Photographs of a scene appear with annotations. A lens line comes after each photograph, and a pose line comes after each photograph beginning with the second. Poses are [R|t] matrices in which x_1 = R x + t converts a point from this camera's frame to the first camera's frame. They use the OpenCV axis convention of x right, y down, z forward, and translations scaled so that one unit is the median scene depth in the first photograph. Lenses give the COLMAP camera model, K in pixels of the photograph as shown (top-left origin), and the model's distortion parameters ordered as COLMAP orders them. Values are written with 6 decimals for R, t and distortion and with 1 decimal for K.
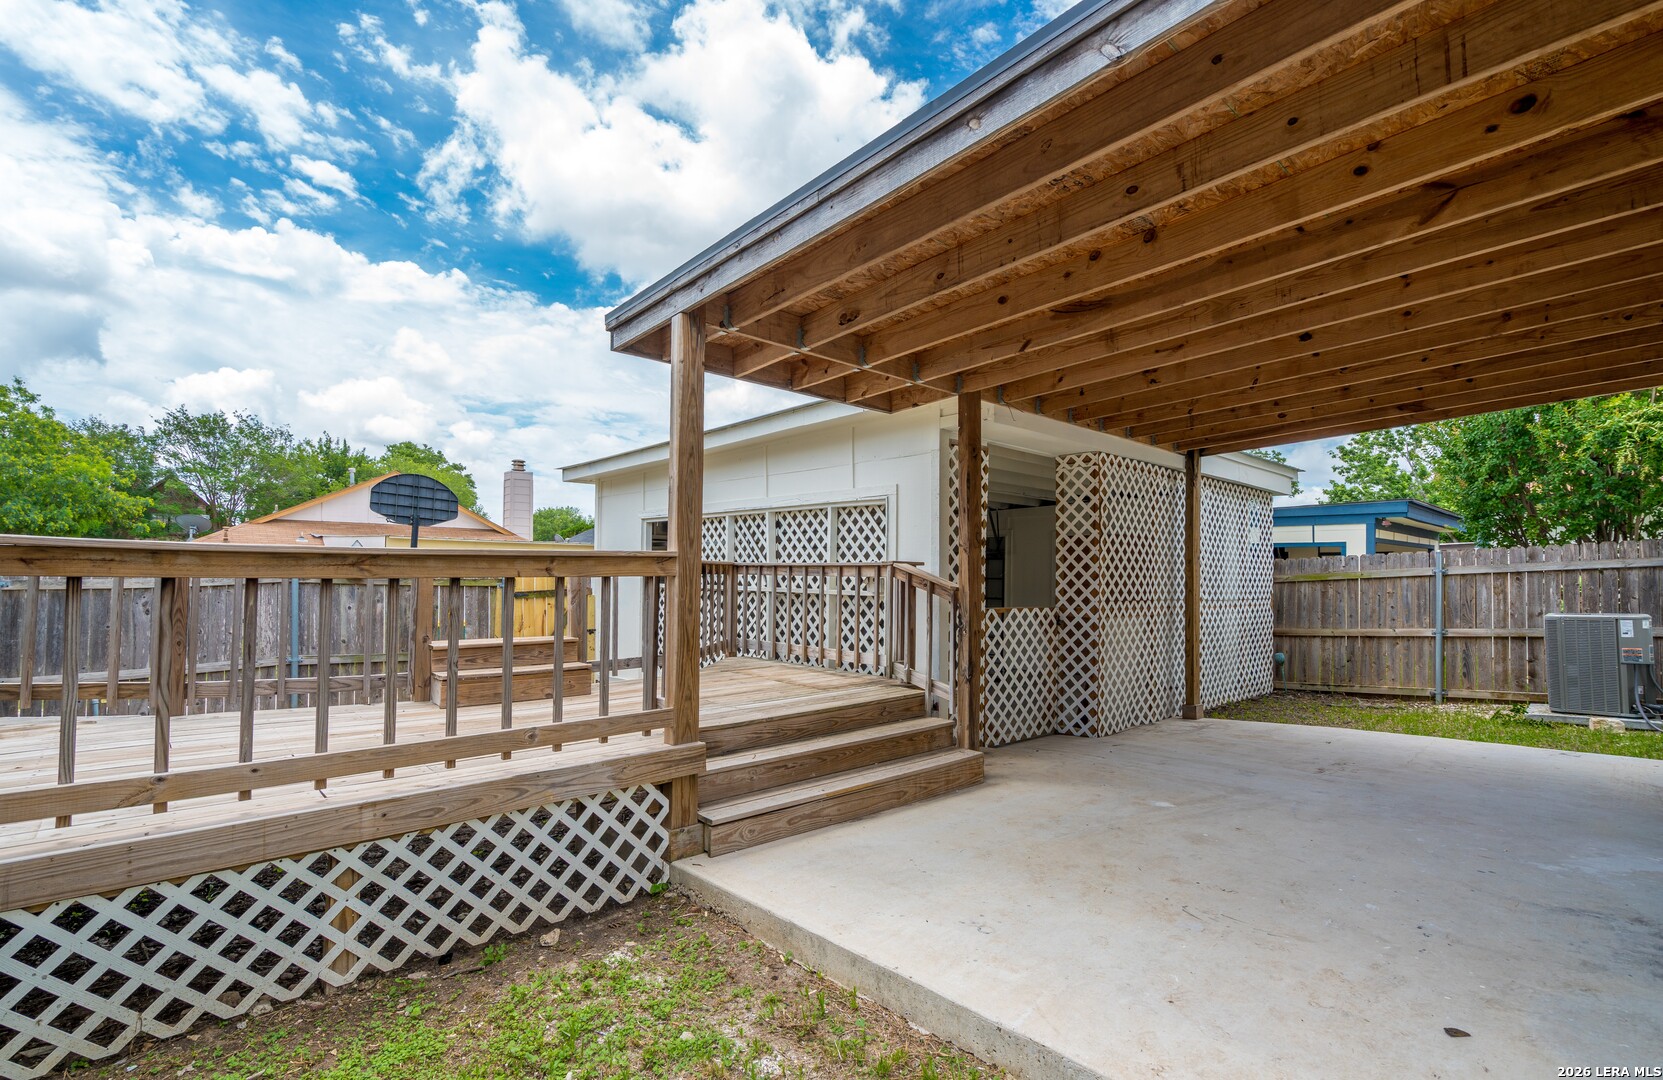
lens RADIAL K [[743.7, 0, 831.5], [0, 743.7, 540.0], [0, 0, 1]] dist [-0.004238, 0.000049]
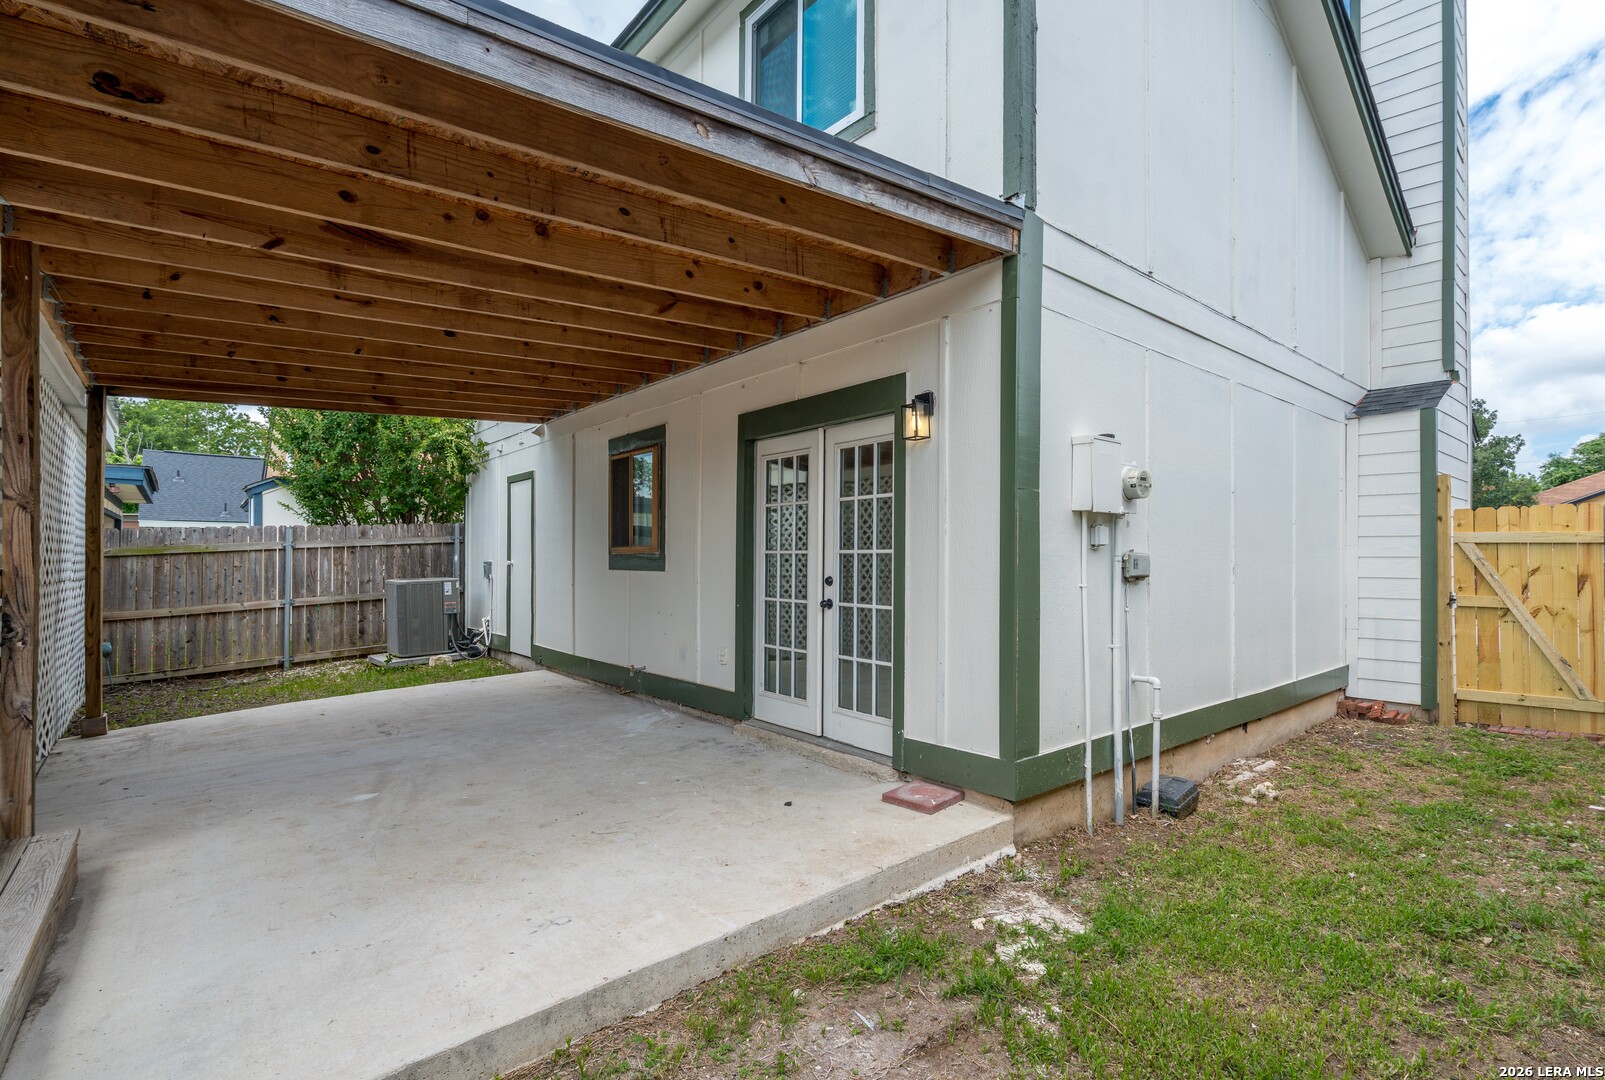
lens RADIAL K [[778.6, 0, 802.5], [0, 778.6, 540.0], [0, 0, 1]] dist [0.000118, 0.000427]
pose [[0.052708, 0.012473, 0.998532, -0.327978], [-0.050365, 0.998683, -0.009816, 0.011628], [-0.997339, -0.049774, 0.053267, 0.275831]]
